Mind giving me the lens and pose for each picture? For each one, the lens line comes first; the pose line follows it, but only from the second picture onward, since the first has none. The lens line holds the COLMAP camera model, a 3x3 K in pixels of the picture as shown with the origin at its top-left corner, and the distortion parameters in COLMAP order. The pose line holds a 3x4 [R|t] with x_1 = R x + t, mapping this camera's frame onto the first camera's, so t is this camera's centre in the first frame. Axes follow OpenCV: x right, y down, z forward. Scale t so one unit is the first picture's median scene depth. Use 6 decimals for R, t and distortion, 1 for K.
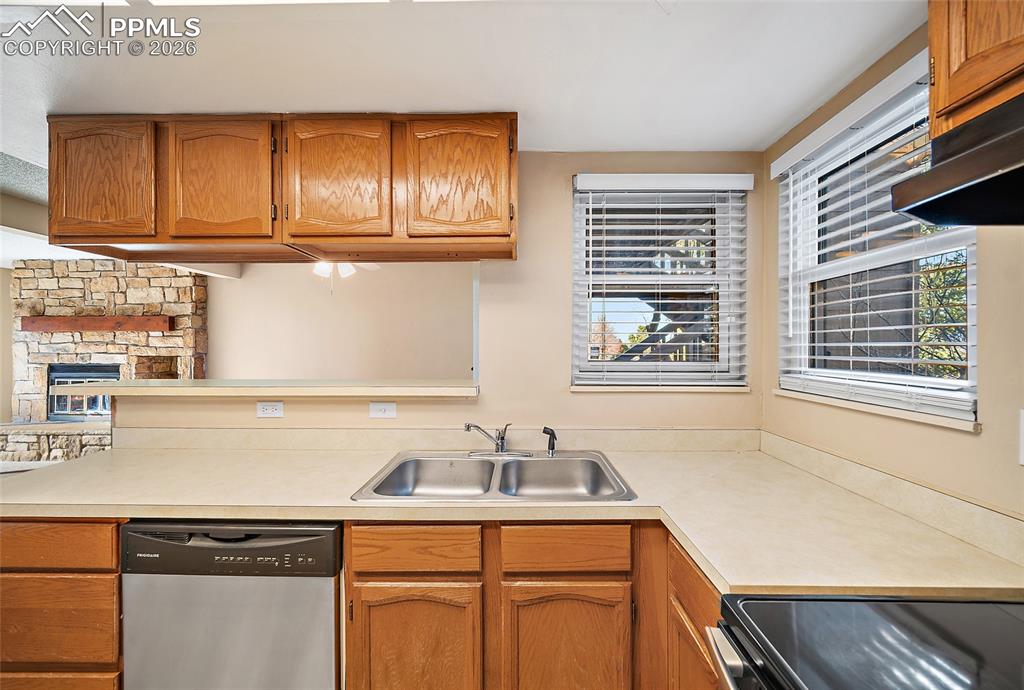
lens RADIAL K [[417.2, 0, 508.0], [0, 417.2, 344.1], [0, 0, 1]] dist [-0.006171, 0.002569]
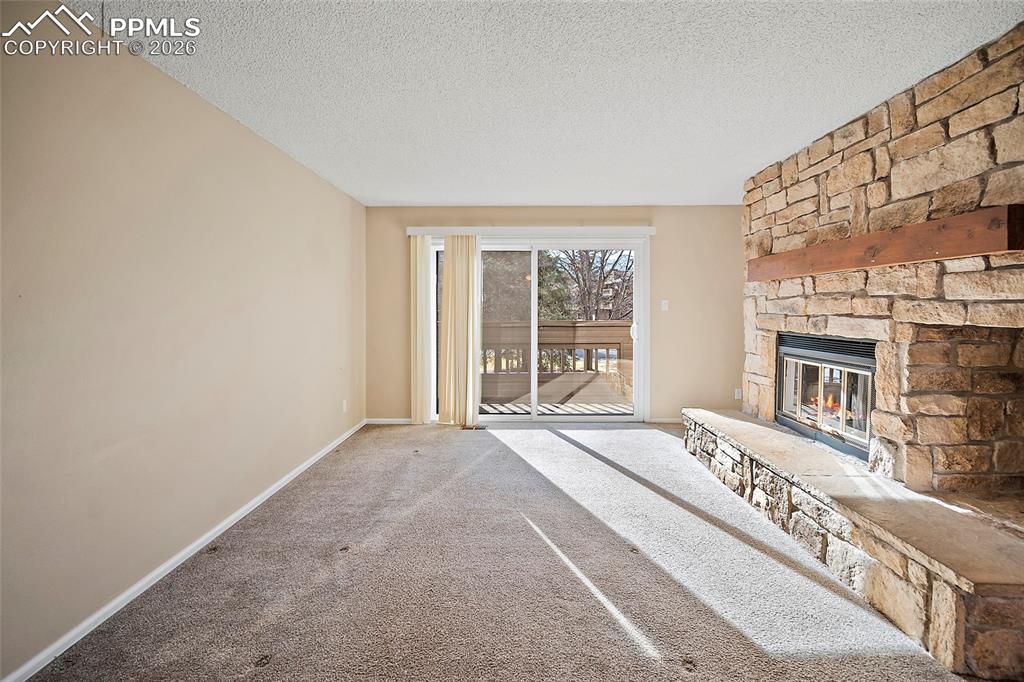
lens RADIAL K [[415.0, 0, 516.1], [0, 415.0, 309.9], [0, 0, 1]] dist [0.000402, 0.000022]
pose [[0.011912, 0.004394, -0.999919, -0.544151], [0.000301, 0.999990, 0.004398, 0.014137], [0.999929, -0.000353, 0.011910, 0.672209]]
